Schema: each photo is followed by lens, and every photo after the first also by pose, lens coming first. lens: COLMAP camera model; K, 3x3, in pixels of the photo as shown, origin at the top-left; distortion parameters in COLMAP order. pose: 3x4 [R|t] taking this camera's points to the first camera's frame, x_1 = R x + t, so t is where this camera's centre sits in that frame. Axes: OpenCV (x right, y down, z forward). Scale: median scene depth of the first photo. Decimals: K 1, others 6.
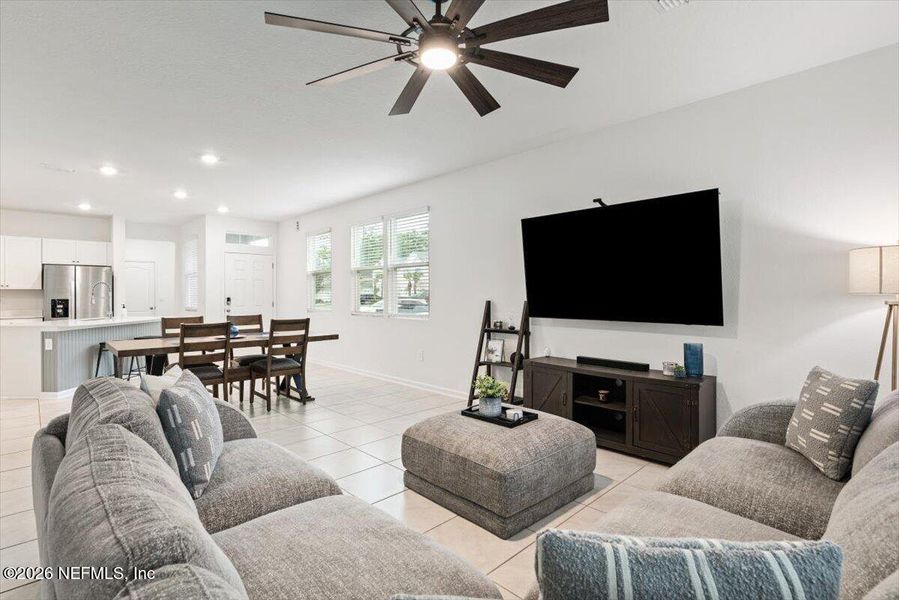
lens RADIAL K [[431.0, 0, 448.4], [0, 431.0, 294.6], [0, 0, 1]] dist [0.005779, -0.001535]
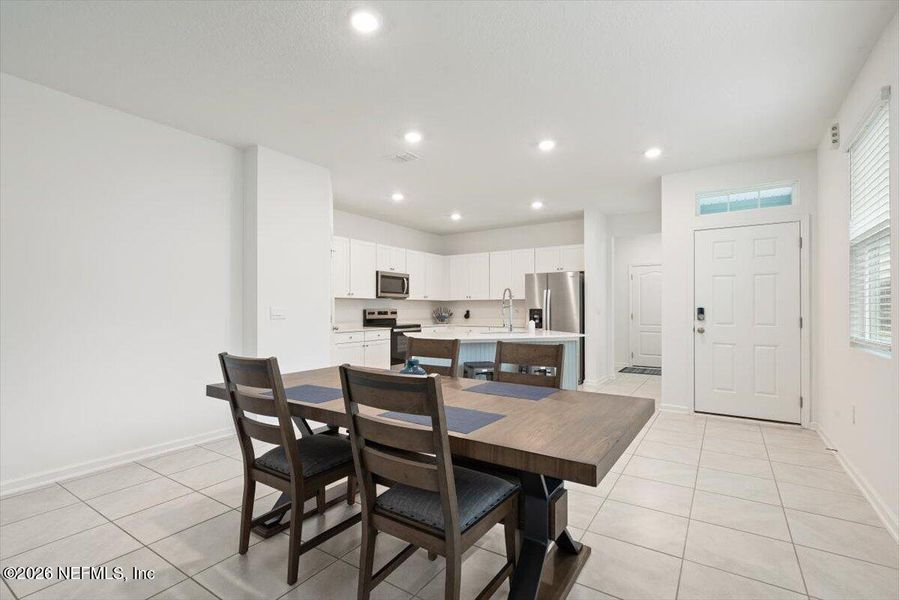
lens RADIAL K [[417.3, 0, 448.8], [0, 417.3, 304.0], [0, 0, 1]] dist [0.011688, -0.001240]
pose [[0.214775, -0.008185, -0.976629, -0.051979], [-0.000341, 0.999964, -0.008455, 0.009217], [0.976664, 0.002149, 0.214764, 0.806371]]
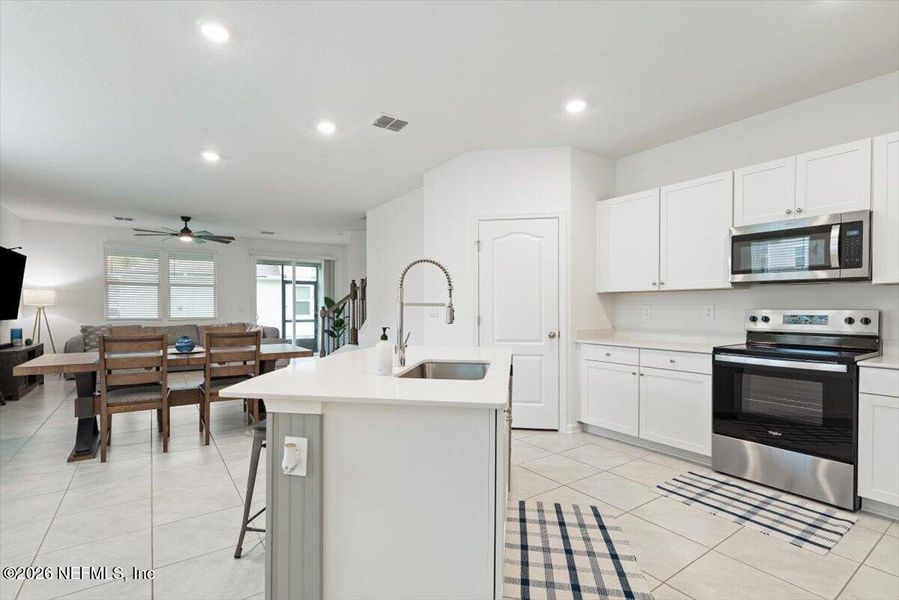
lens RADIAL K [[431.0, 0, 447.6], [0, 431.0, 308.2], [0, 0, 1]] dist [0.005779, -0.001535]
pose [[-0.986396, 0.000850, 0.164386, -0.982222], [0.001025, 0.999999, 0.000976, 0.010508], [-0.164385, 0.001131, -0.986396, 1.493663]]
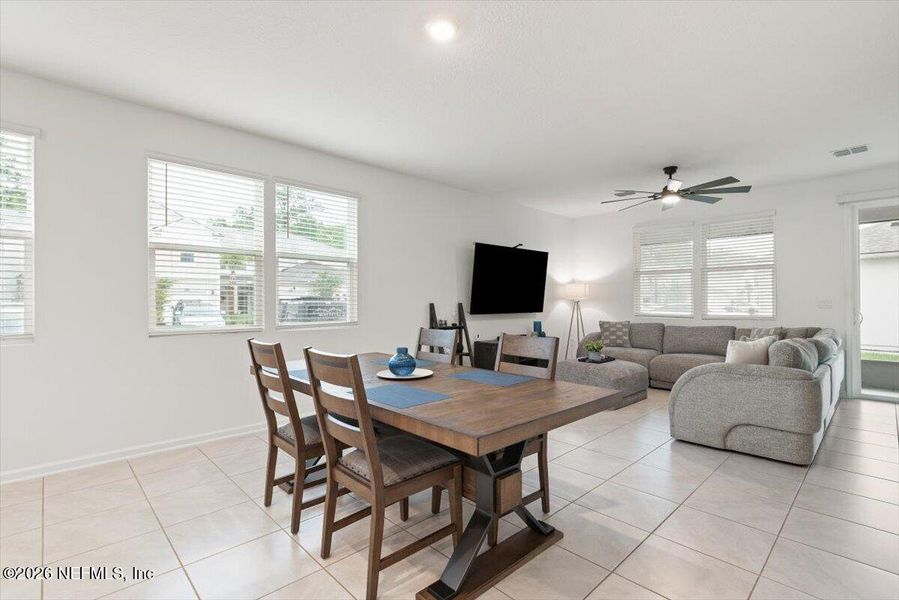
lens RADIAL K [[417.3, 0, 450.6], [0, 417.3, 297.2], [0, 0, 1]] dist [0.011688, -0.001240]
pose [[0.000081, 0.013645, 0.999907, -0.851757], [0.002756, 0.999903, -0.013645, 0.011435], [-0.999996, 0.002757, 0.000043, 0.802303]]
